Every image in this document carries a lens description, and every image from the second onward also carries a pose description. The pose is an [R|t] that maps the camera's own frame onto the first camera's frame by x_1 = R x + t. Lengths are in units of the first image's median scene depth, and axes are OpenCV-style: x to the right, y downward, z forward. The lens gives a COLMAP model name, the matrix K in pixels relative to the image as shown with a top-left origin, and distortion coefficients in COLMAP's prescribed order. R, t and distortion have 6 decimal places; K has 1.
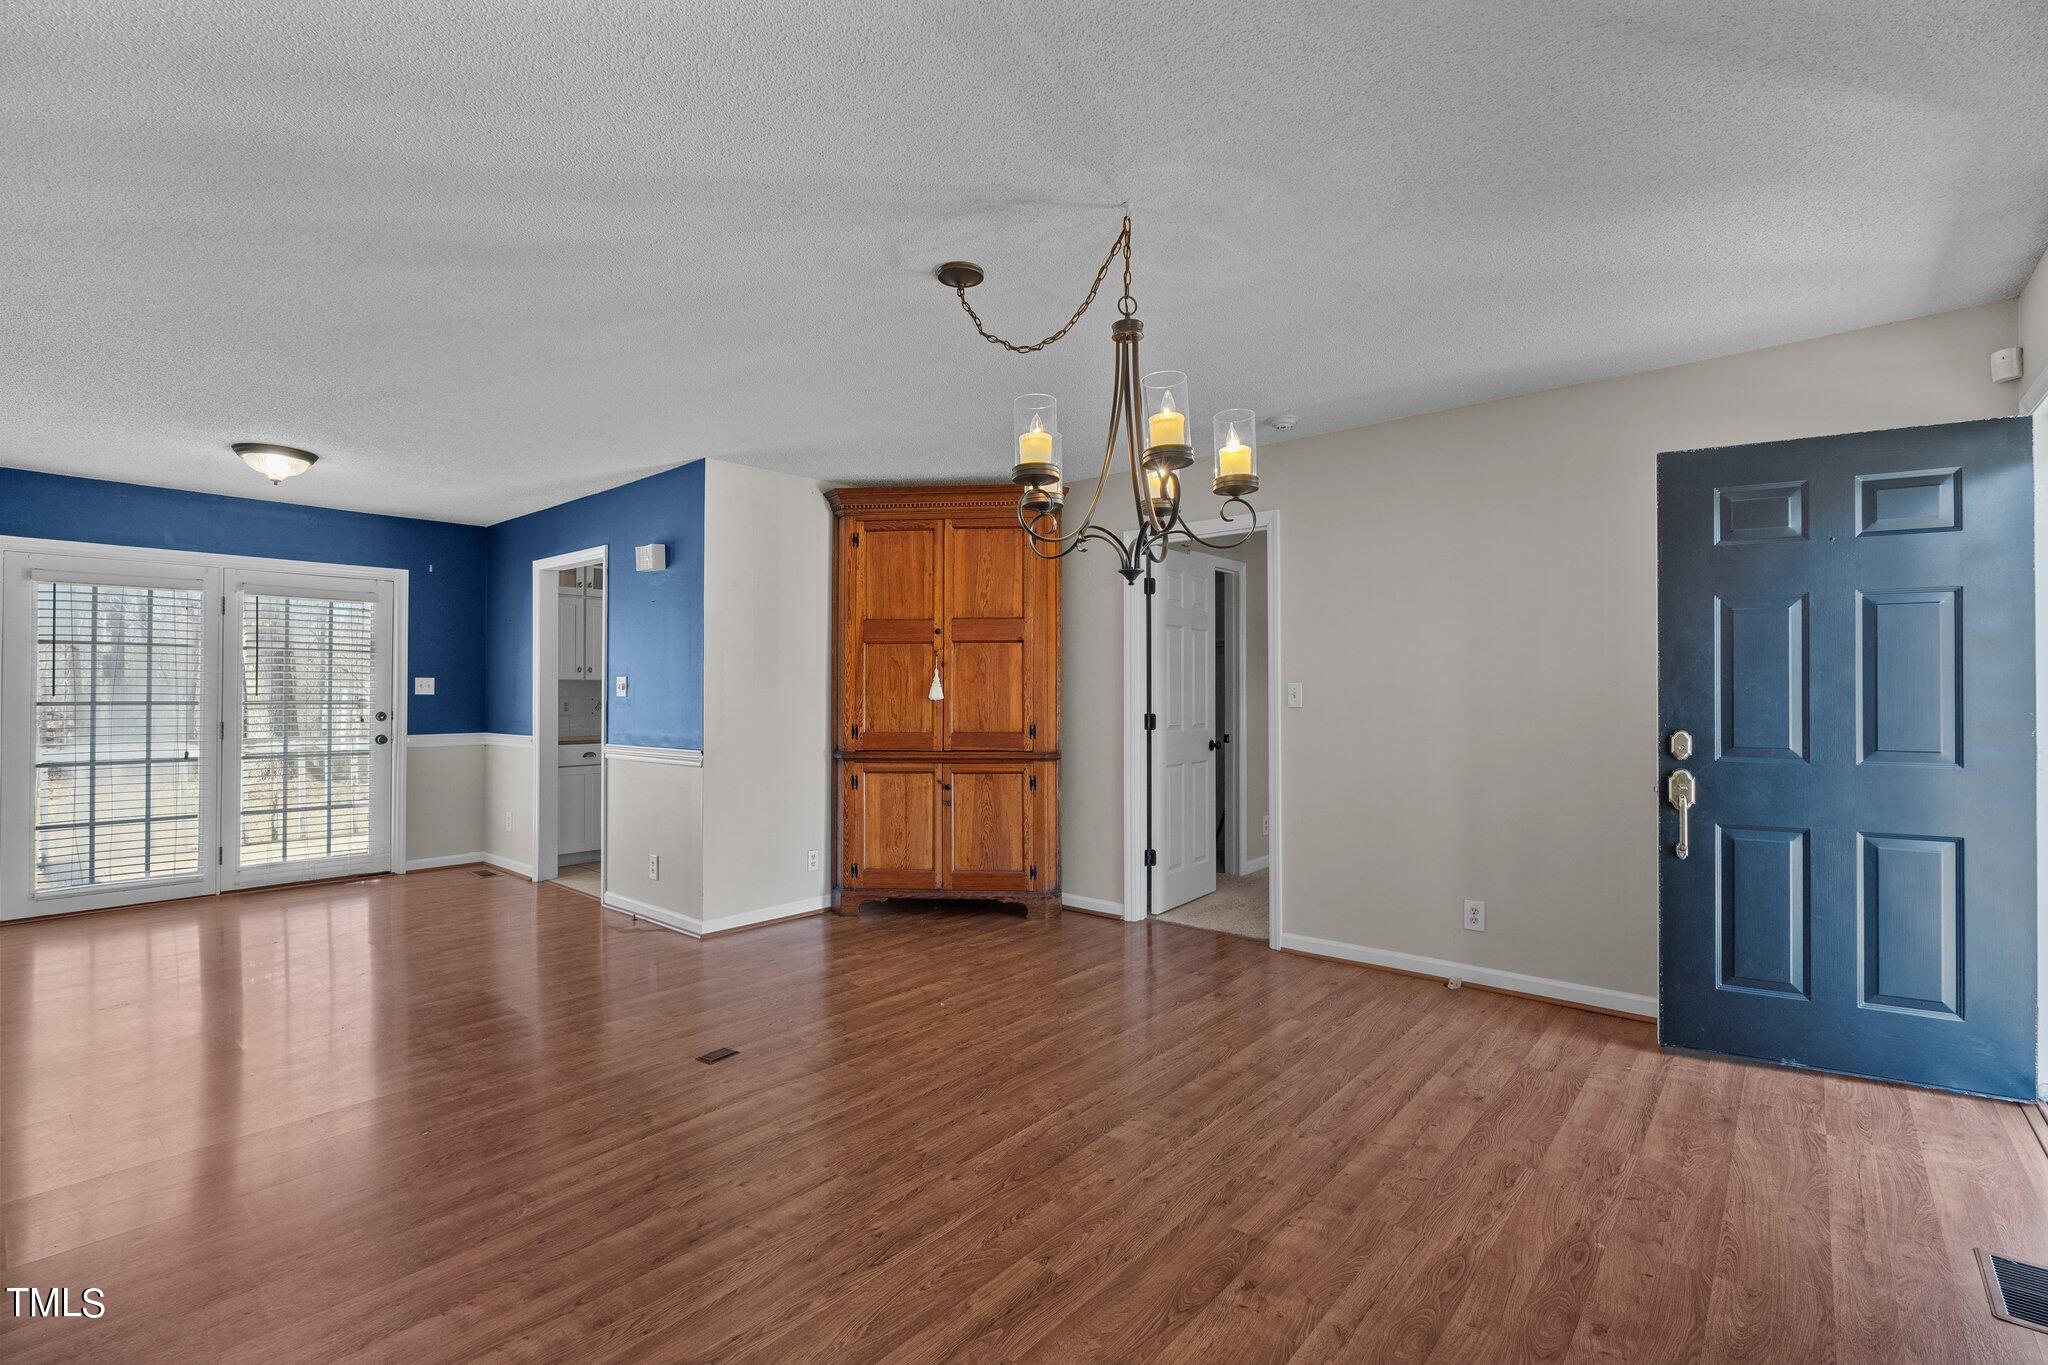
lens RADIAL K [[930.6, 0, 1021.4], [0, 930.6, 686.0], [0, 0, 1]] dist [0.002849, 0.000947]
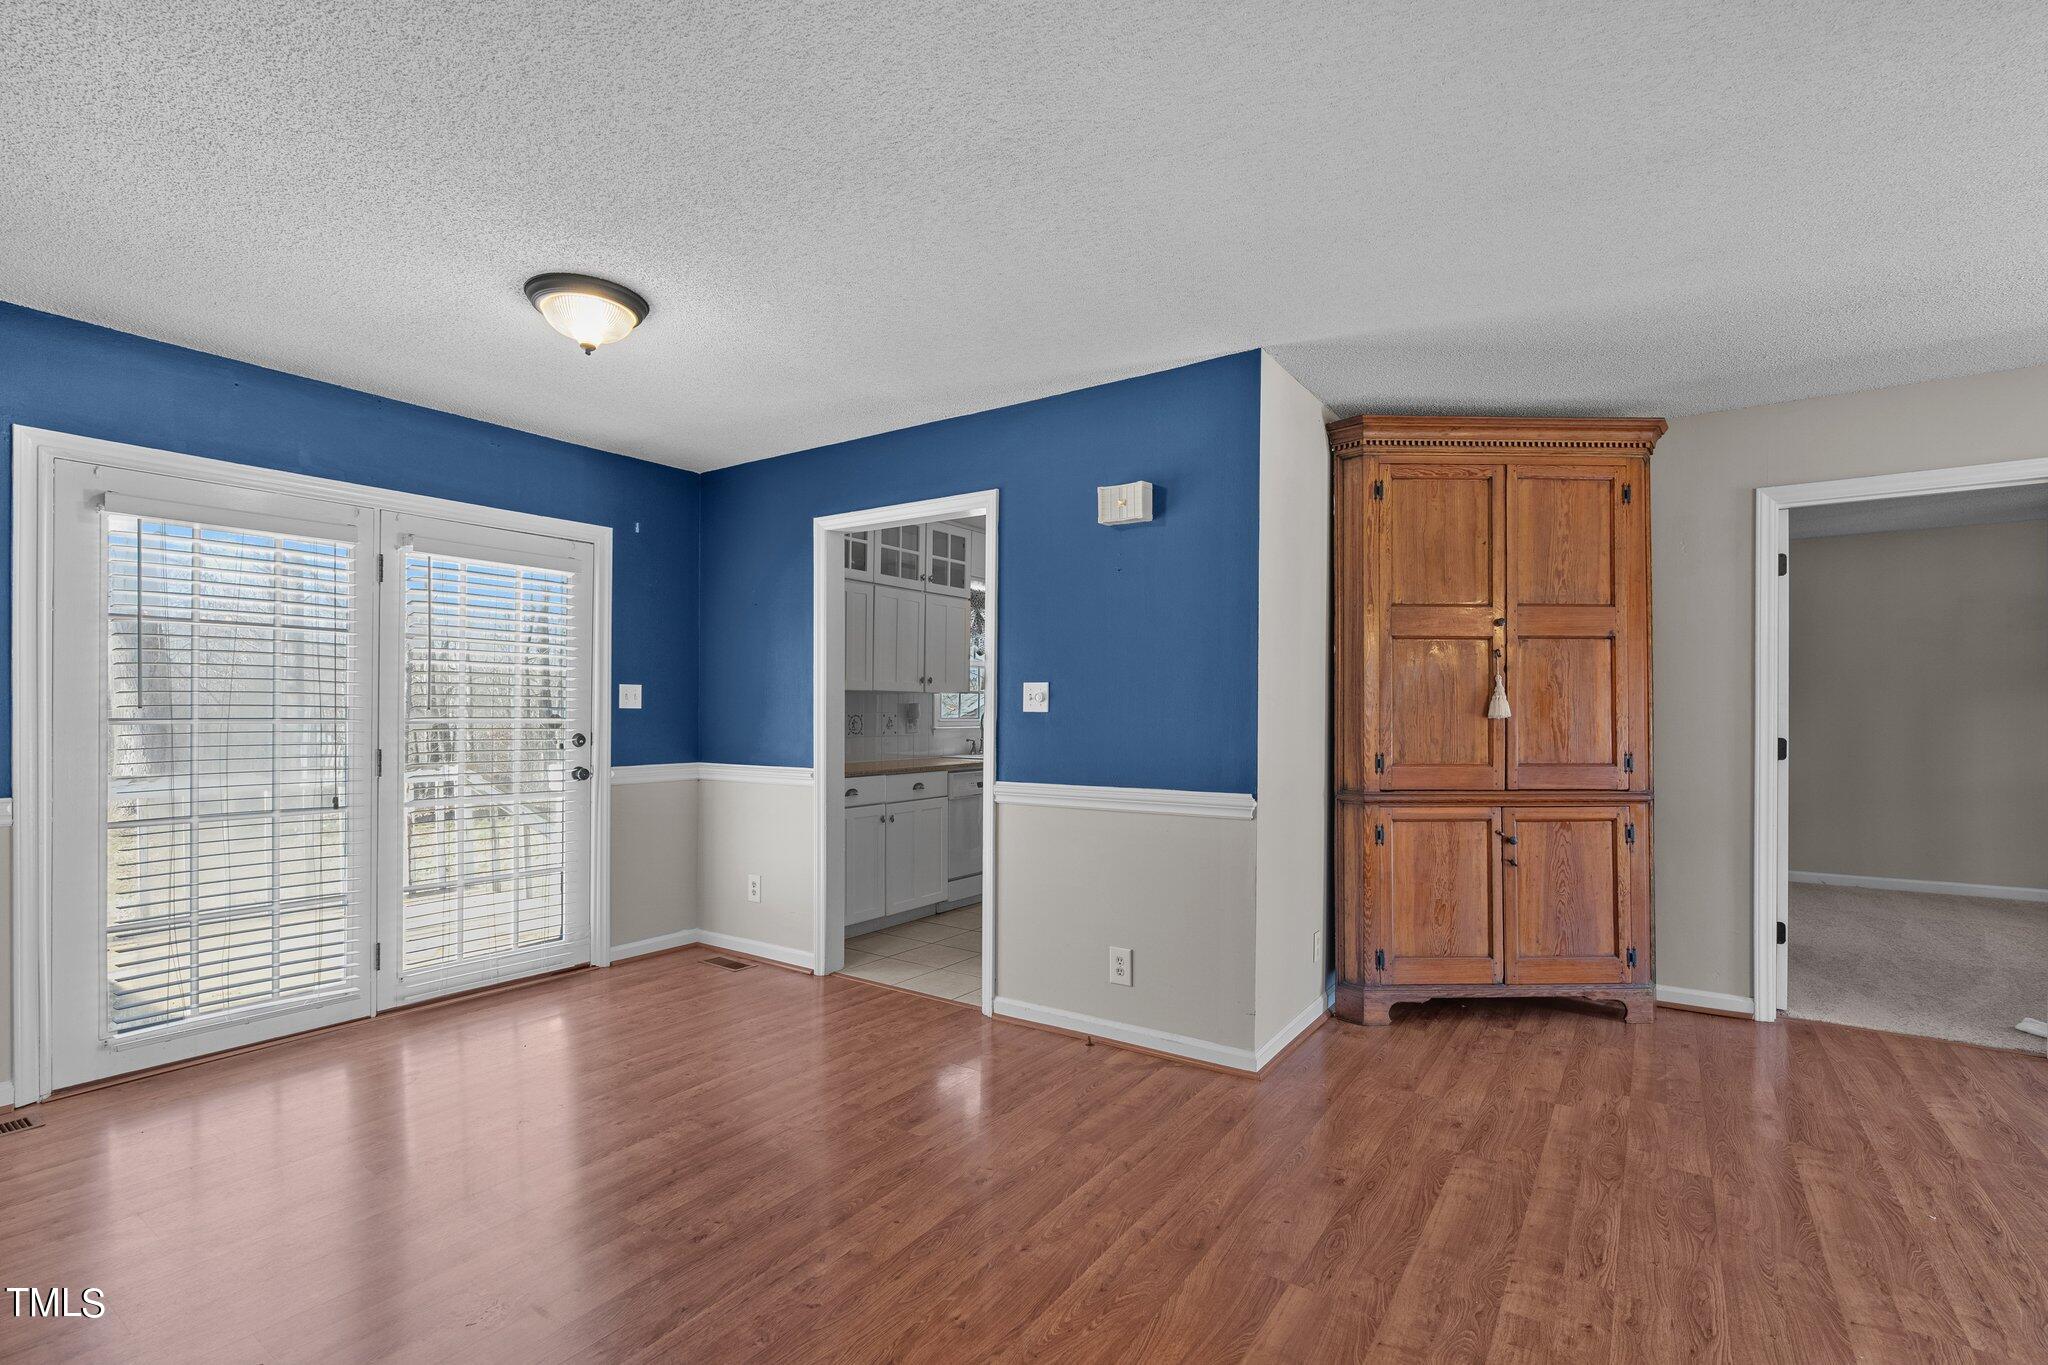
lens RADIAL K [[935.8, 0, 1032.4], [0, 935.8, 714.9], [0, 0, 1]] dist [-0.002443, -0.000132]
pose [[0.992369, 0.002953, 0.123270, -0.508960], [-0.004556, 0.999909, 0.012725, 0.004461], [-0.123221, -0.013190, 0.992292, 0.319187]]
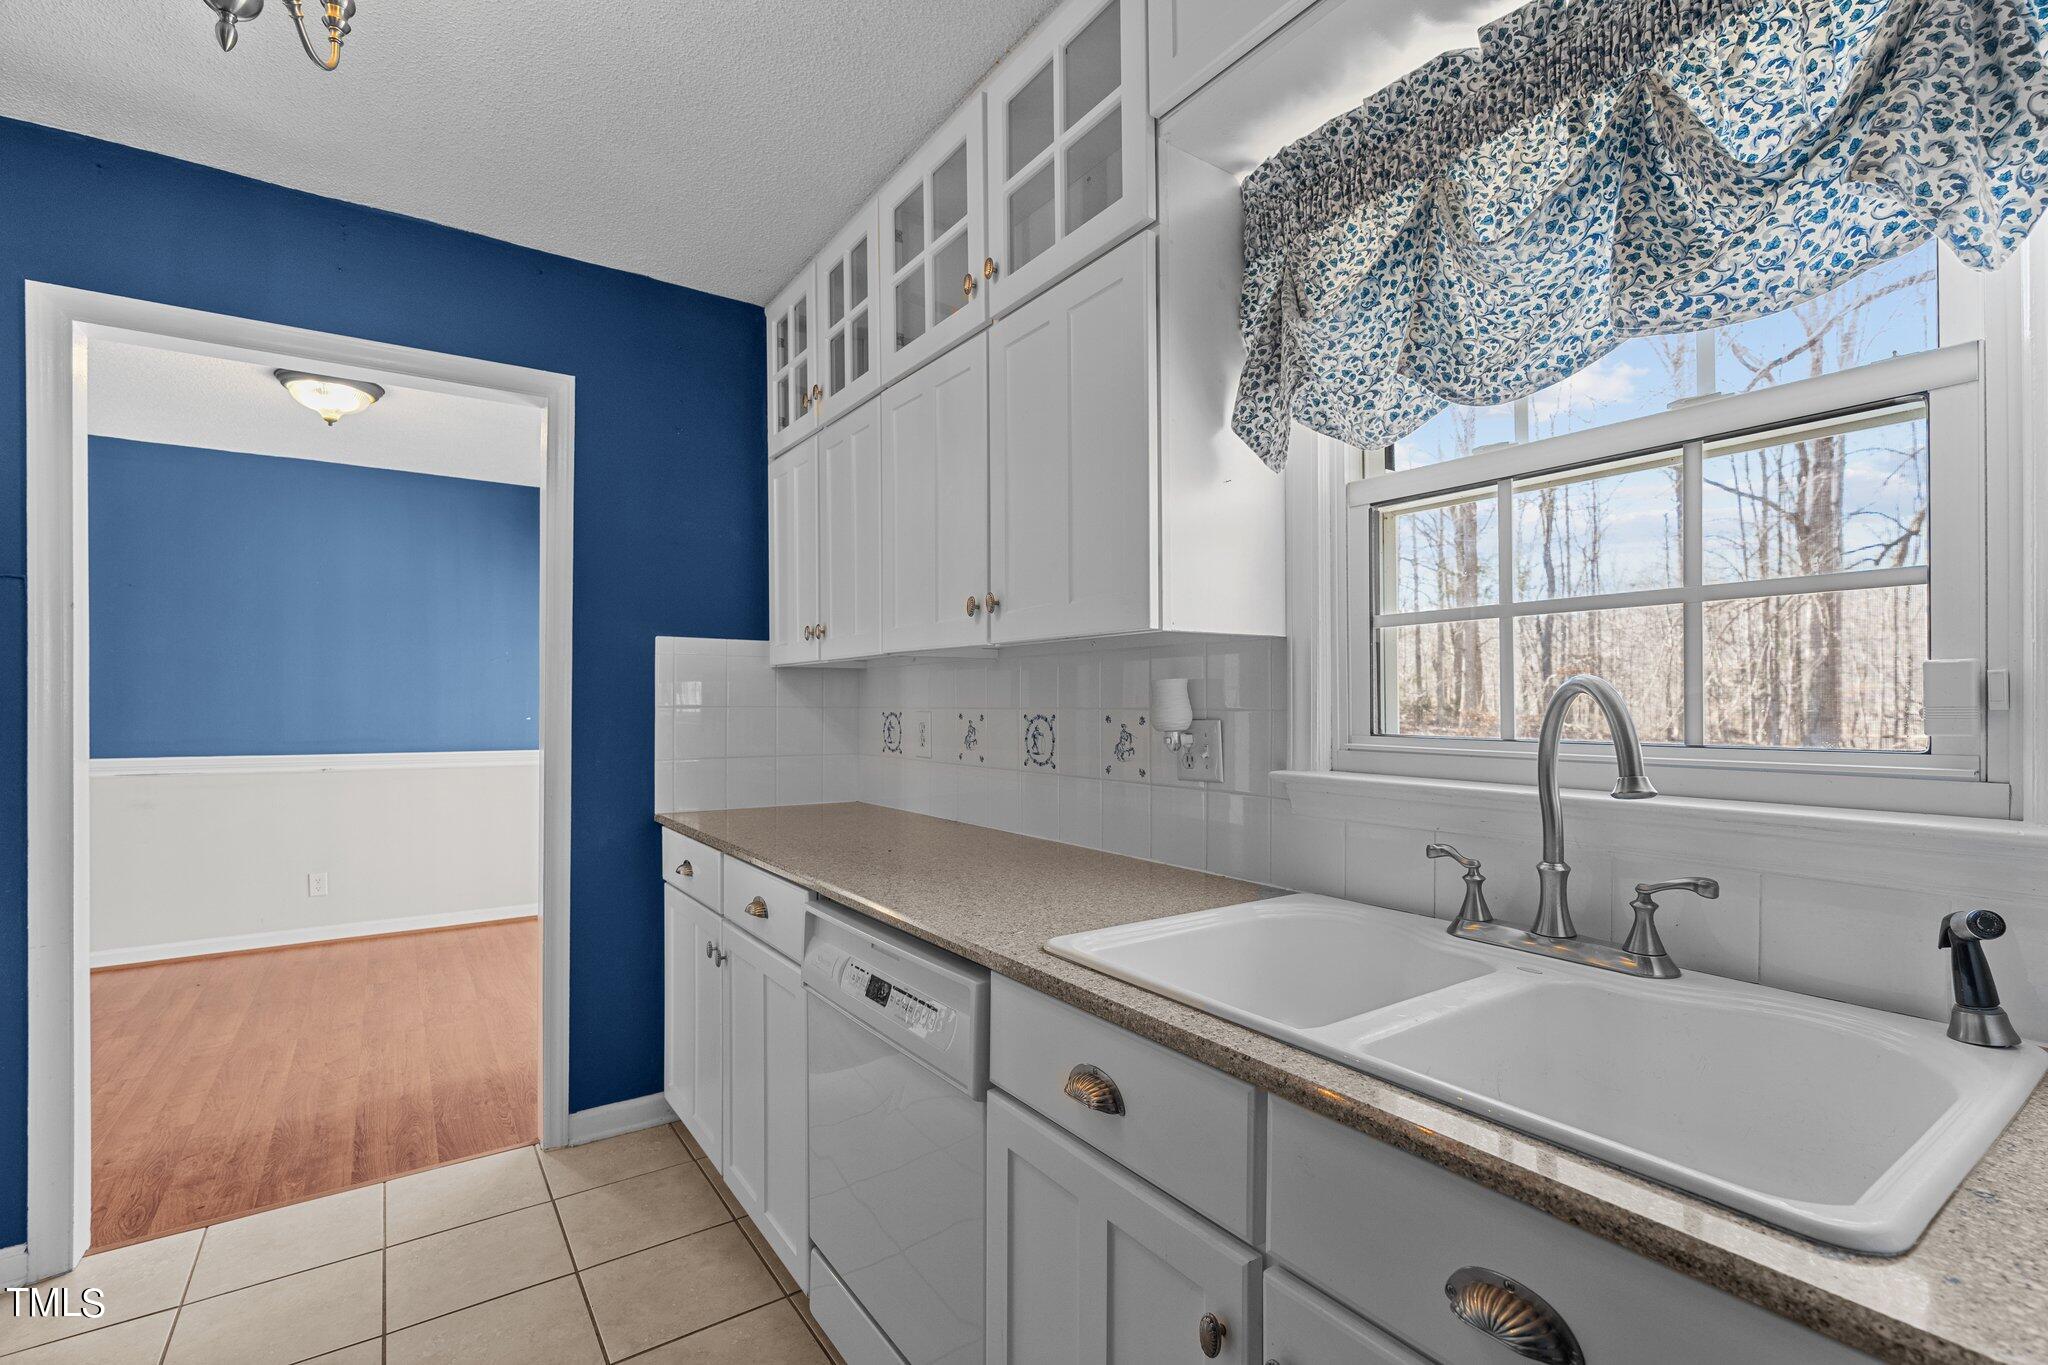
lens RADIAL K [[916.6, 0, 1022.1], [0, 916.6, 699.1], [0, 0, 1]] dist [-0.000426, 0.000027]
pose [[-0.249904, -0.002353, -0.968268, -0.185213], [0.009003, 0.999948, -0.004754, 0.013661], [0.968229, -0.009905, -0.249869, 1.492804]]
